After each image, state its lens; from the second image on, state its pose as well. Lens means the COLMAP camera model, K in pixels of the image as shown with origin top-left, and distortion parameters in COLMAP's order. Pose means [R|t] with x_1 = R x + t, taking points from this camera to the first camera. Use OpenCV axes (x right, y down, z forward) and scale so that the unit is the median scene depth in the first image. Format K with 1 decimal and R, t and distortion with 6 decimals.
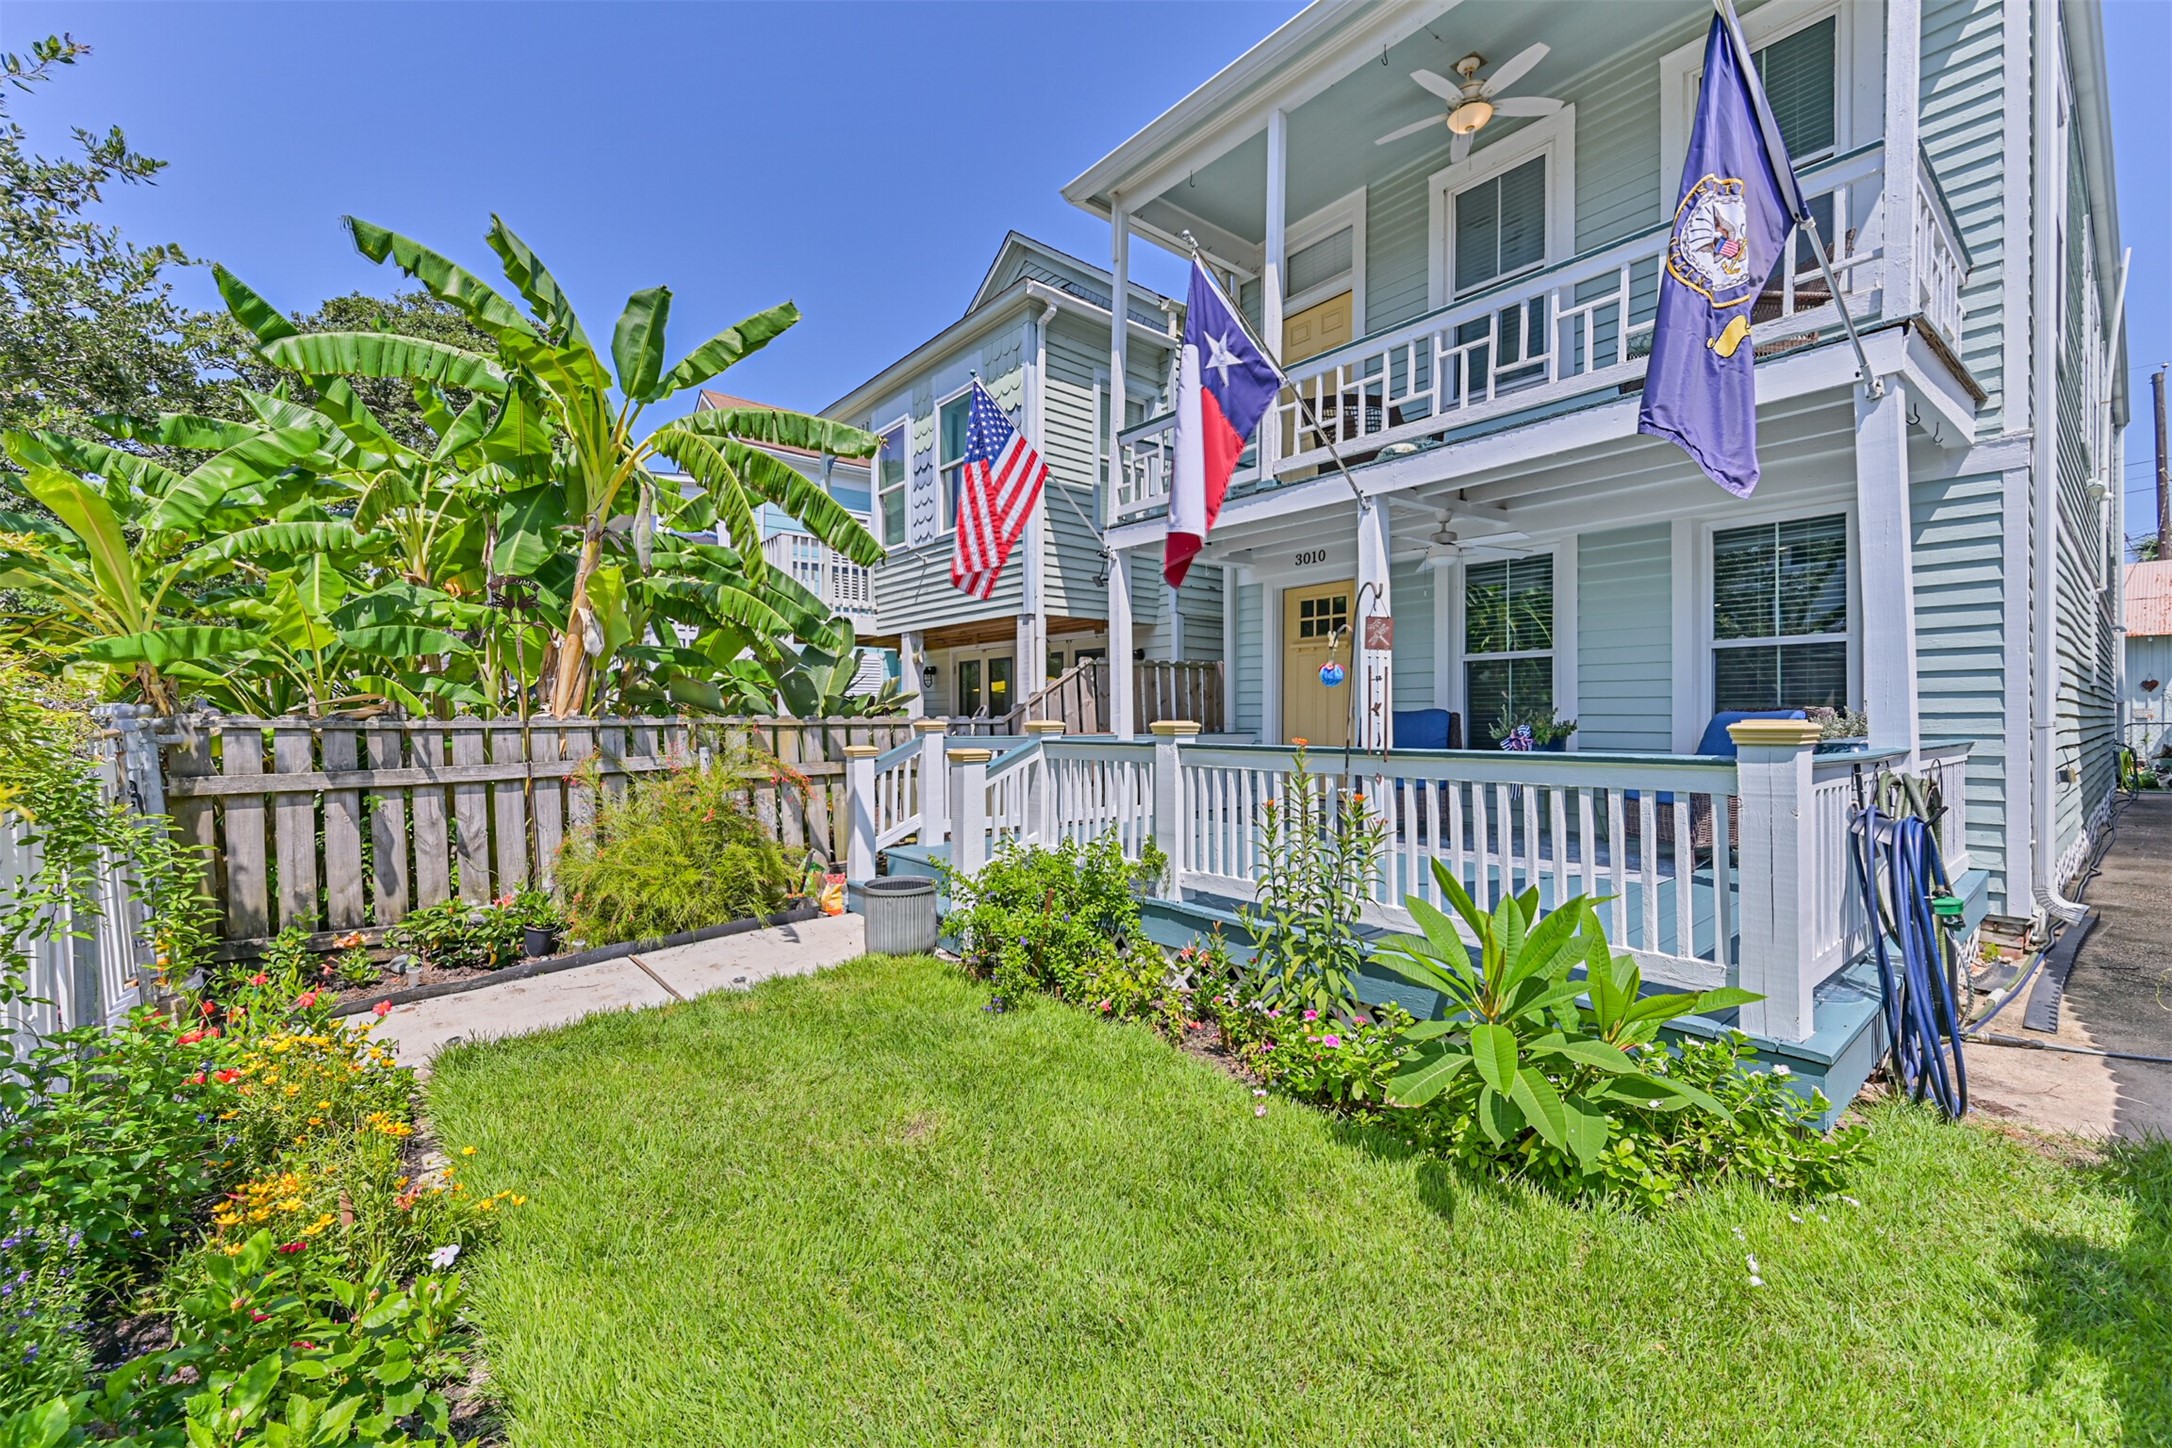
lens RADIAL K [[851.8, 0, 1093.1], [0, 851.8, 713.2], [0, 0, 1]] dist [-0.001279, -0.000249]
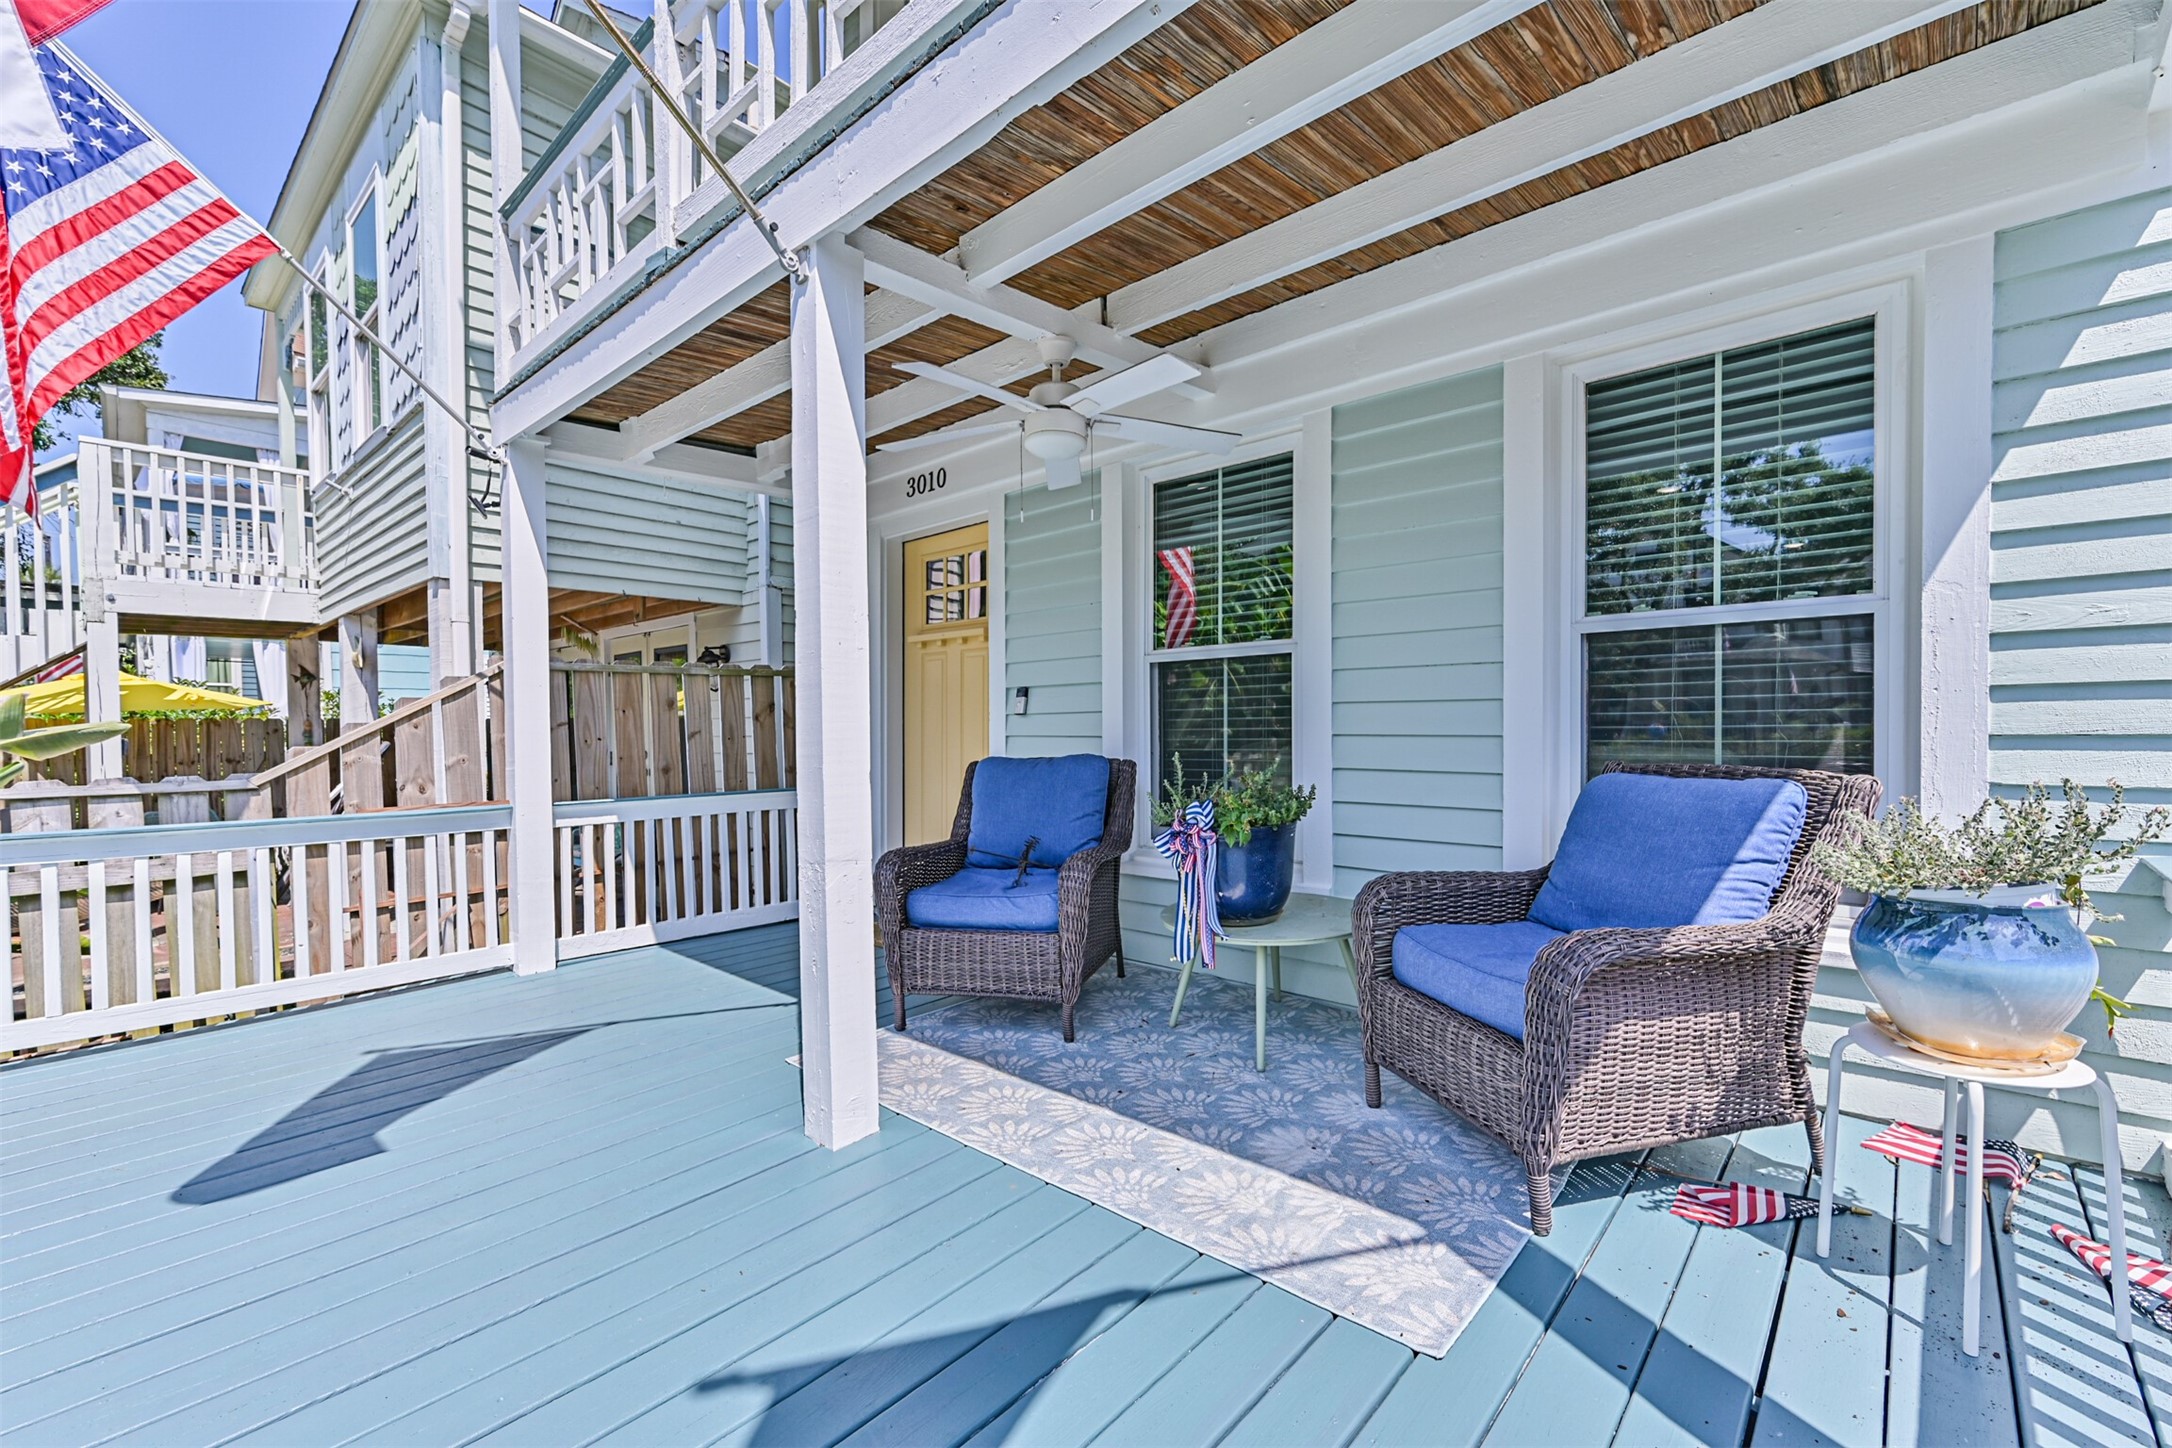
lens RADIAL K [[901.3, 0, 1081.9], [0, 901.3, 737.5], [0, 0, 1]] dist [0.002885, 0.000082]
pose [[0.989091, -0.010858, 0.146907, 0.349587], [0.008547, 0.999830, 0.016357, -0.027240], [-0.147059, -0.014923, 0.989015, 0.502161]]
